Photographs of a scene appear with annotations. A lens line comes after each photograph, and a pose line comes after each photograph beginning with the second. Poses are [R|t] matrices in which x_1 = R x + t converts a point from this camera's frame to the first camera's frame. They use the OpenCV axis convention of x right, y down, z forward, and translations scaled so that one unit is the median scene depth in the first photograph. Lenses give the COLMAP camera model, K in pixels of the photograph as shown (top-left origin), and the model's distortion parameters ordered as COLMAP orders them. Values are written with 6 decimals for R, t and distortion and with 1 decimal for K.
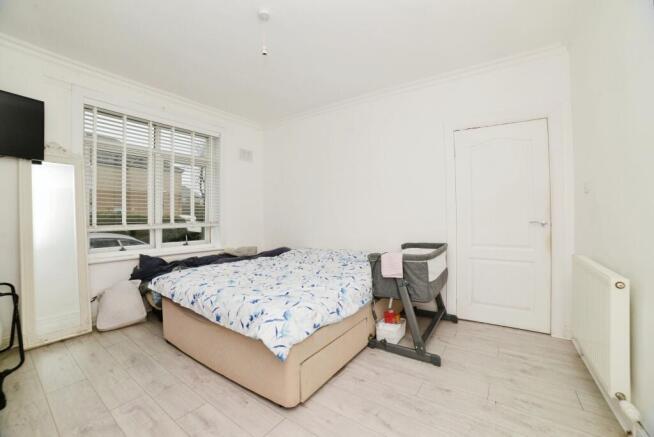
lens RADIAL K [[257.7, 0, 327.0], [0, 257.7, 218.5], [0, 0, 1]] dist [-0.001266, -0.000118]
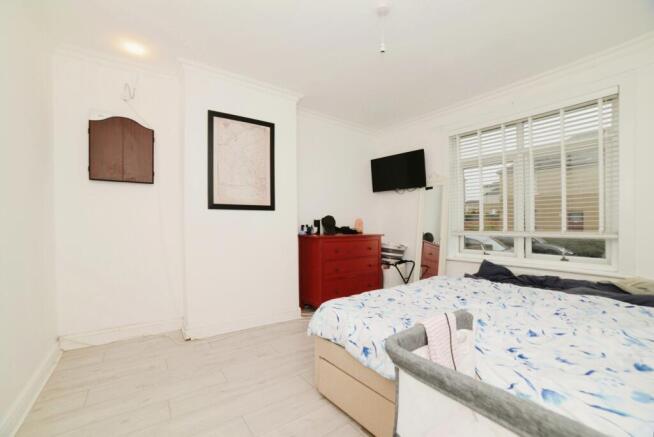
lens RADIAL K [[276.0, 0, 325.7], [0, 276.0, 232.5], [0, 0, 1]] dist [-0.017372, -0.000088]
pose [[-0.265214, 0.031946, -0.963660, 0.447785], [-0.004962, 0.999393, 0.034496, -0.004185], [0.964177, 0.013930, -0.264895, 0.588745]]
